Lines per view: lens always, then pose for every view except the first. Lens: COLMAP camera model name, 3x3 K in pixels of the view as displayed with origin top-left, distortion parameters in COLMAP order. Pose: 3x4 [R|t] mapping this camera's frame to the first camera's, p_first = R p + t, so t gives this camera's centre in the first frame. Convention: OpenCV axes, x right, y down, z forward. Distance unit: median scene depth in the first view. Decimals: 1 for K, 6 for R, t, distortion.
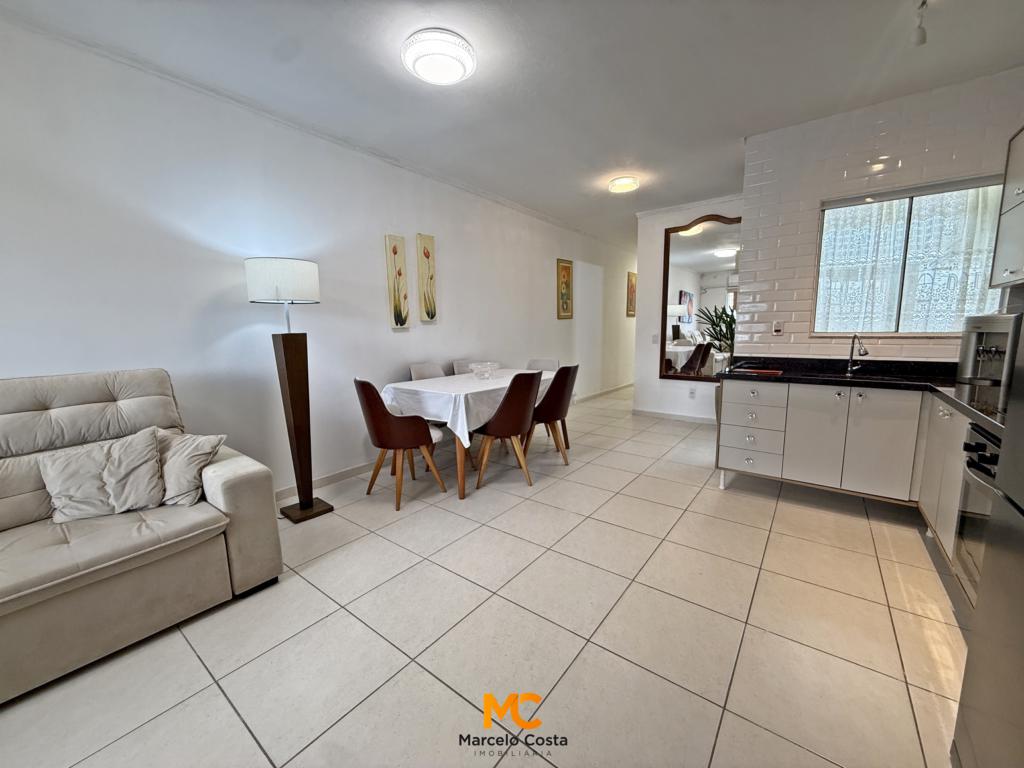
lens RADIAL K [[406.1, 0, 512.0], [0, 406.1, 384.0], [0, 0, 1]] dist [0.000454, 0.000255]
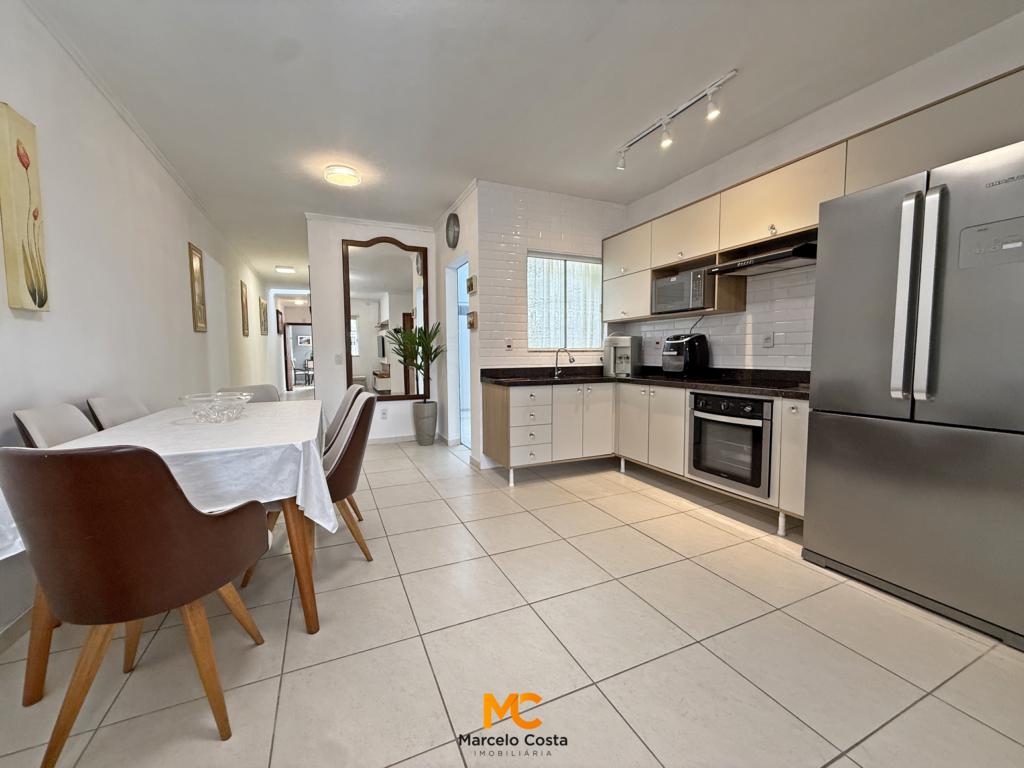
lens RADIAL K [[406.1, 0, 512.0], [0, 406.1, 384.0], [0, 0, 1]] dist [0.000454, 0.000255]
pose [[0.479323, -0.055968, 0.875852, -0.463347], [0.121252, 0.992617, -0.002927, -0.015945], [-0.869223, 0.107602, 0.482570, 0.463155]]
